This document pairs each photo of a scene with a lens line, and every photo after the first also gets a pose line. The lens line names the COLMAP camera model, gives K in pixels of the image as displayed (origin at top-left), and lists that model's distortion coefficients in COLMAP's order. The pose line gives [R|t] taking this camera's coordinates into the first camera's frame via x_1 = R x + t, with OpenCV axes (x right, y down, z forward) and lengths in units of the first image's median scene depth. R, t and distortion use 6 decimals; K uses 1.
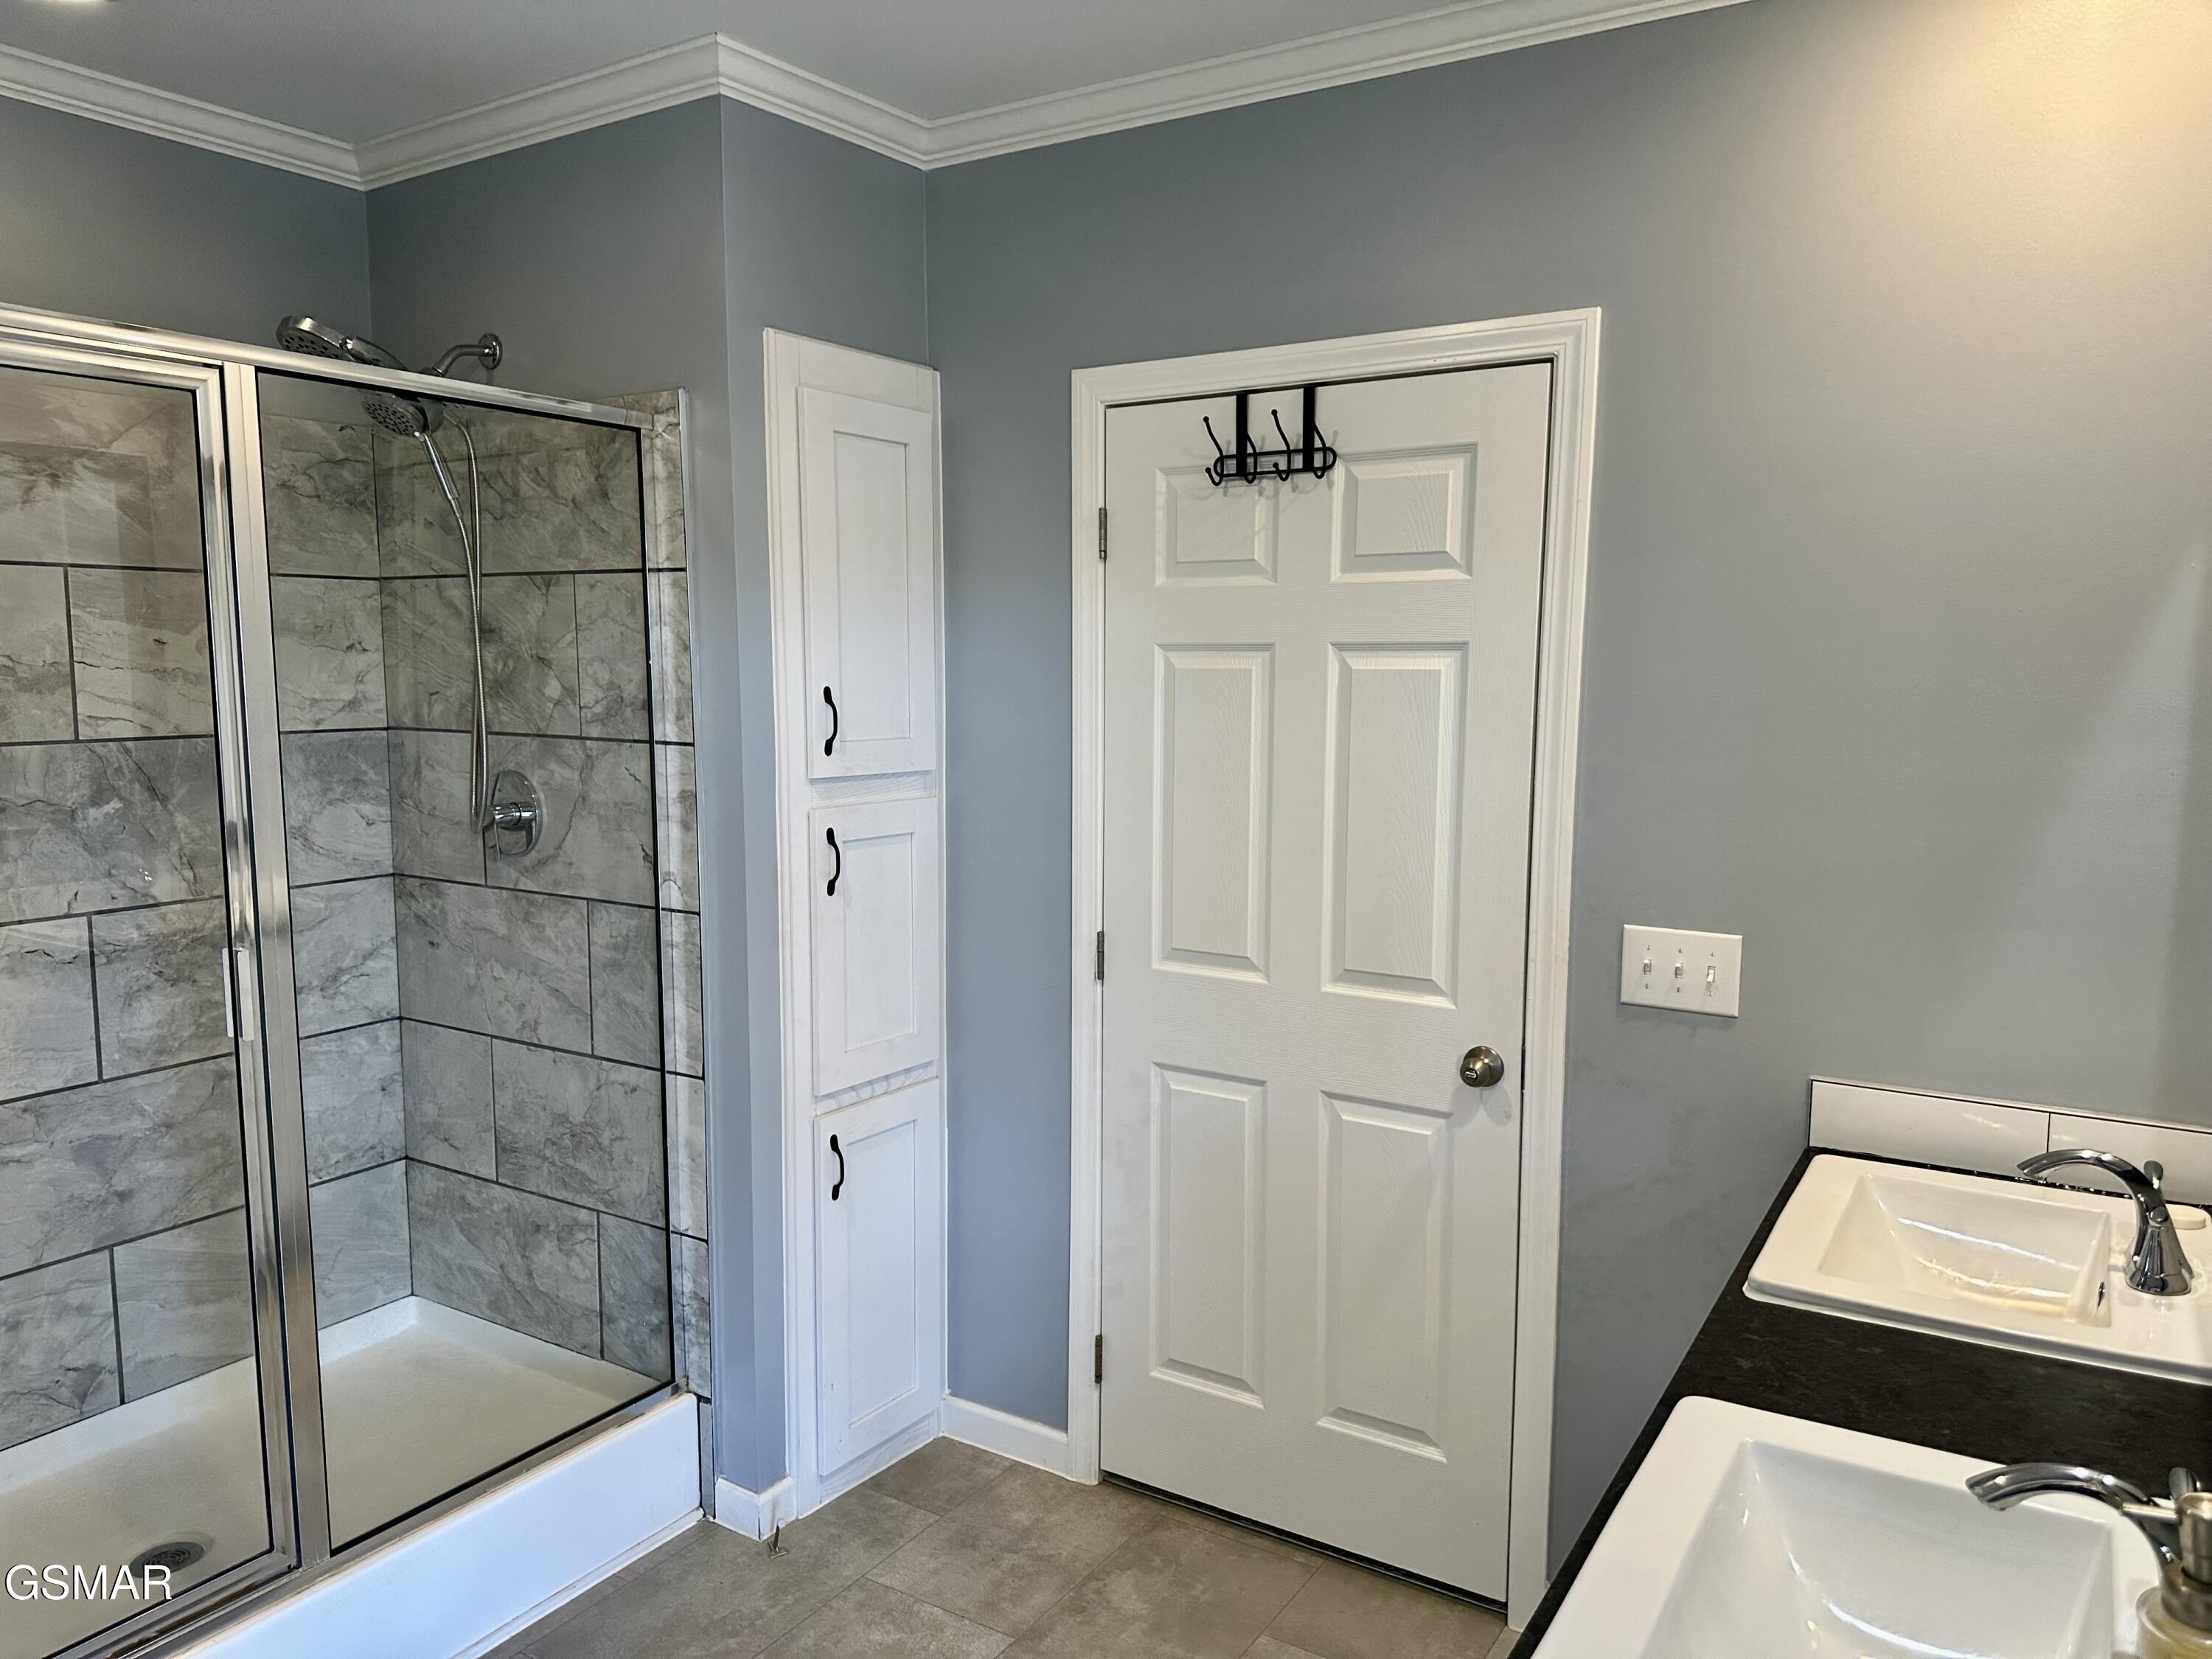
lens RADIAL K [[1565.6, 0, 1102.6], [0, 1565.6, 842.5], [0, 0, 1]] dist [0.049971, -0.083712]
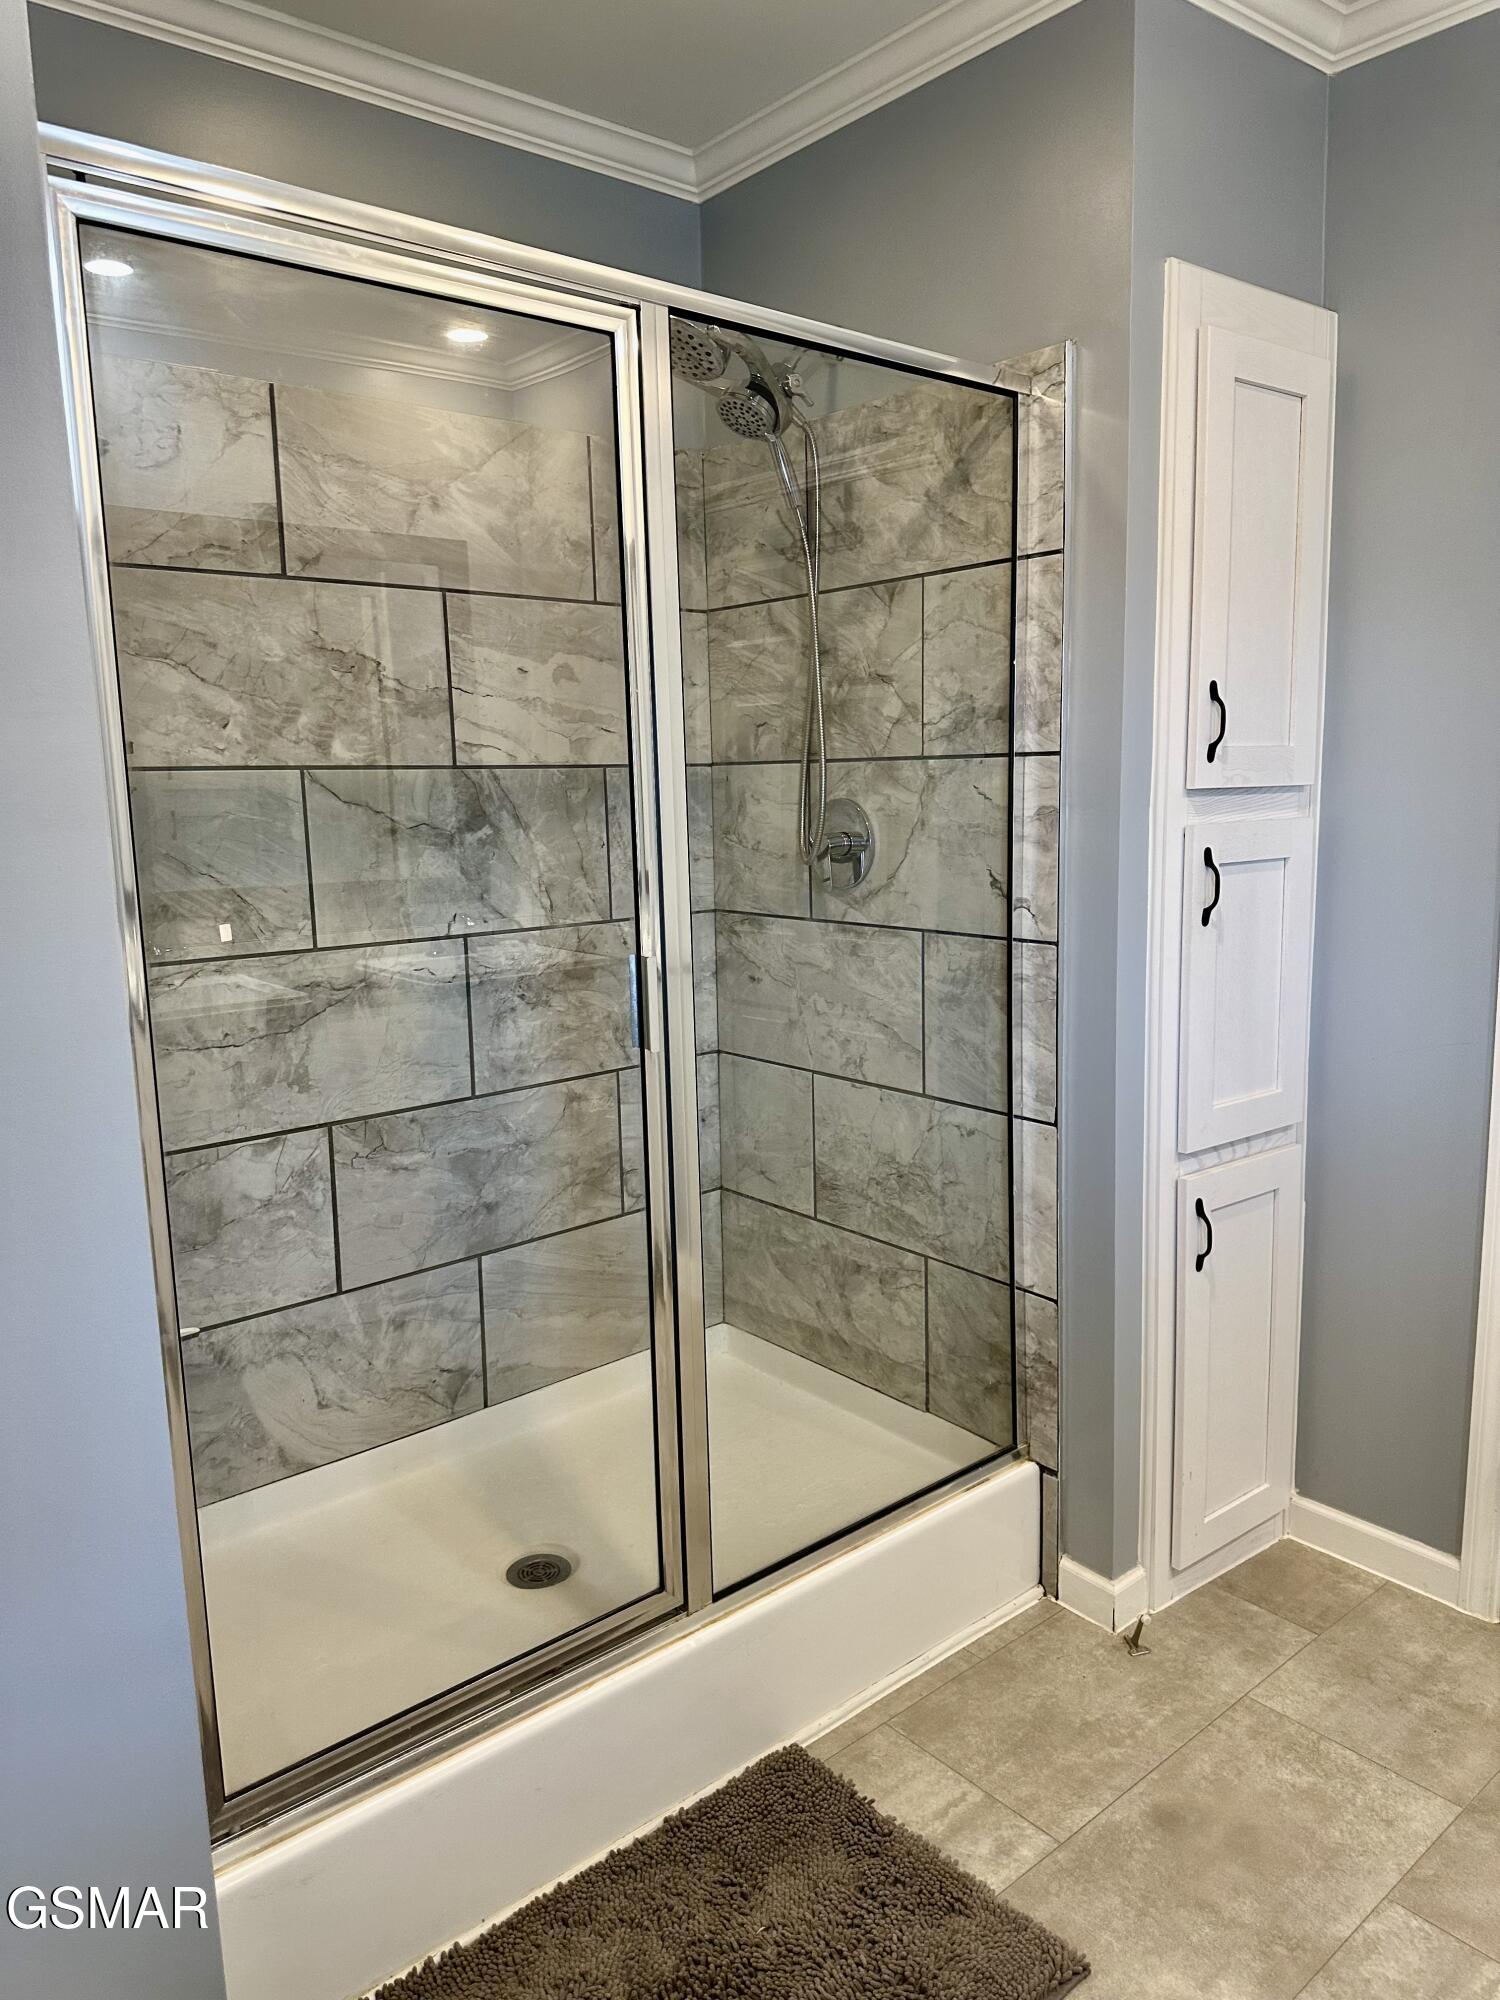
lens RADIAL K [[1402.9, 0, 750.0], [0, 1402.9, 1000.0], [0, 0, 1]] dist [0.089592, -0.130607]
pose [[0.952090, 0.023721, -0.304896, -0.174160], [-0.009699, 0.998828, 0.047421, 0.040269], [0.305664, -0.042192, 0.951204, 0.166882]]
